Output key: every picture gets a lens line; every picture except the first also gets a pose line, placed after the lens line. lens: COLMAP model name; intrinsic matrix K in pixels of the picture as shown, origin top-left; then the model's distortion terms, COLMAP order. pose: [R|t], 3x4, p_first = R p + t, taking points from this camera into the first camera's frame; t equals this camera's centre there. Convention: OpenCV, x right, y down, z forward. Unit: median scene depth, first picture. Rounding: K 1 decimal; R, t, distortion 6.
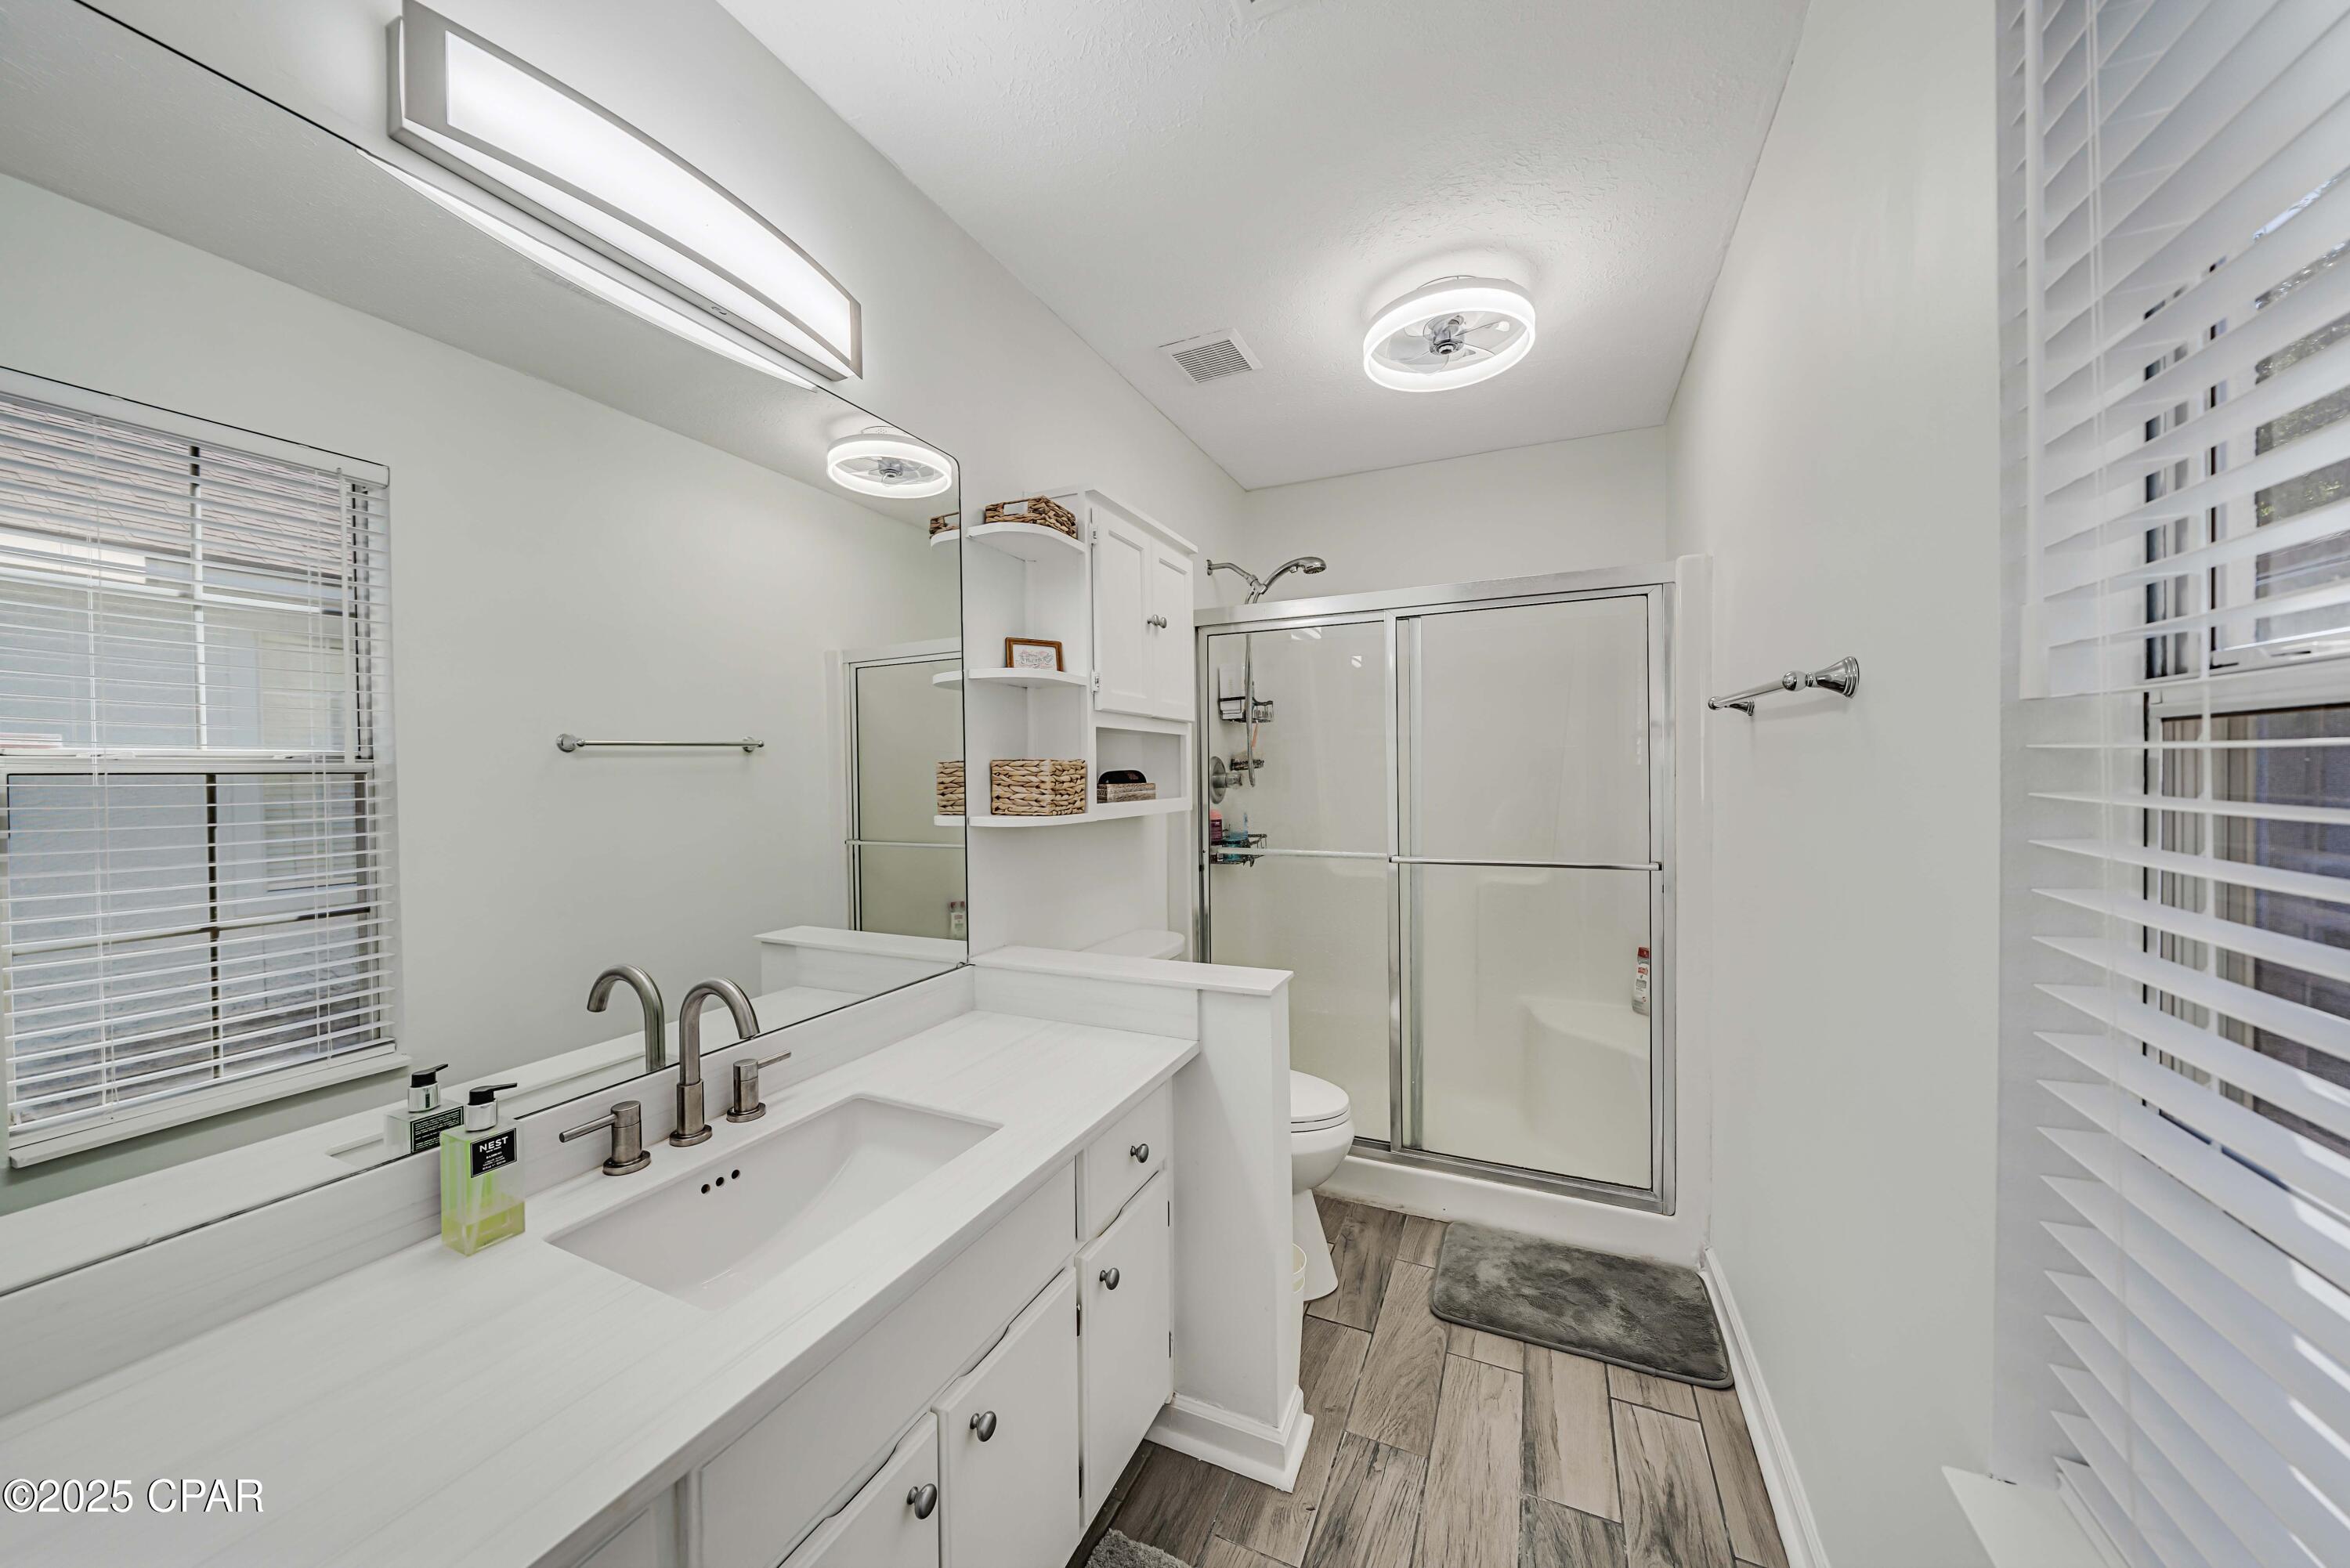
lens RADIAL K [[812.1, 0, 1168.8], [0, 812.1, 782.9], [0, 0, 1]] dist [-0.000753, -0.000290]
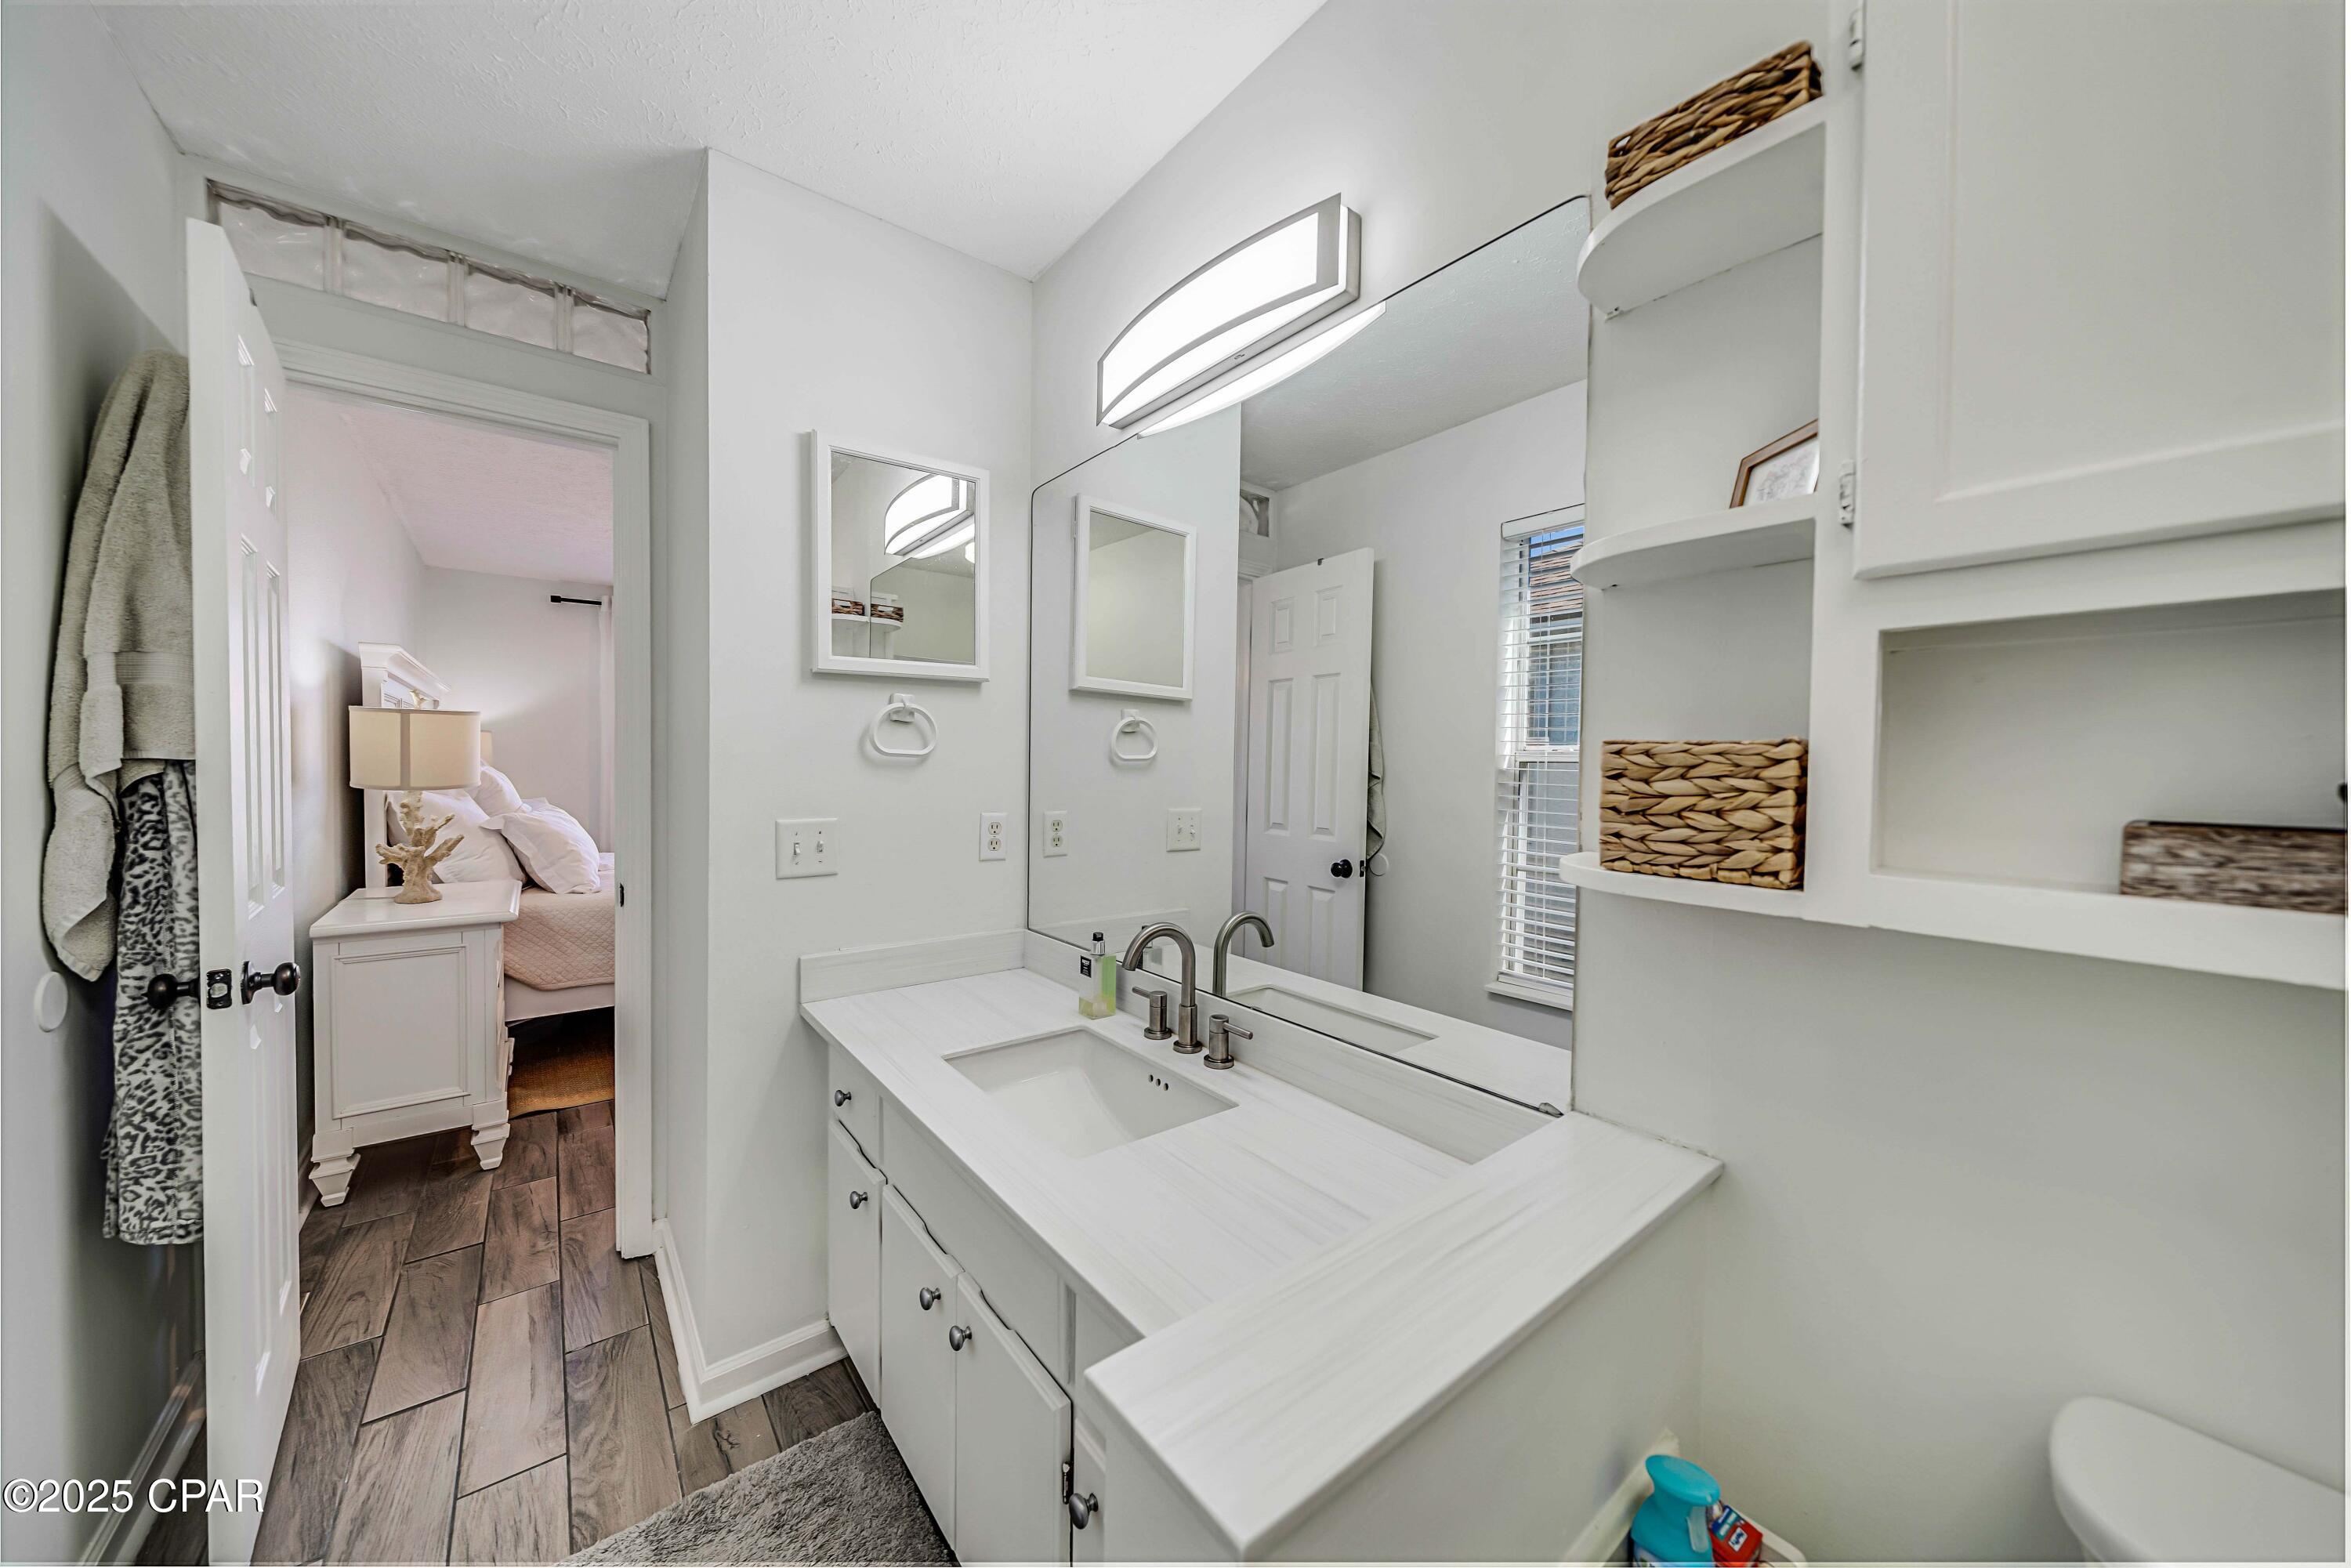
lens RADIAL K [[812.5, 0, 1169.3], [0, 812.5, 782.9], [0, 0, 1]] dist [-0.000753, -0.000290]
pose [[-0.459794, 0.025215, -0.887667, 0.346545], [-0.021396, 0.998992, 0.039460, -0.018149], [0.887768, 0.037136, -0.458791, 0.977678]]
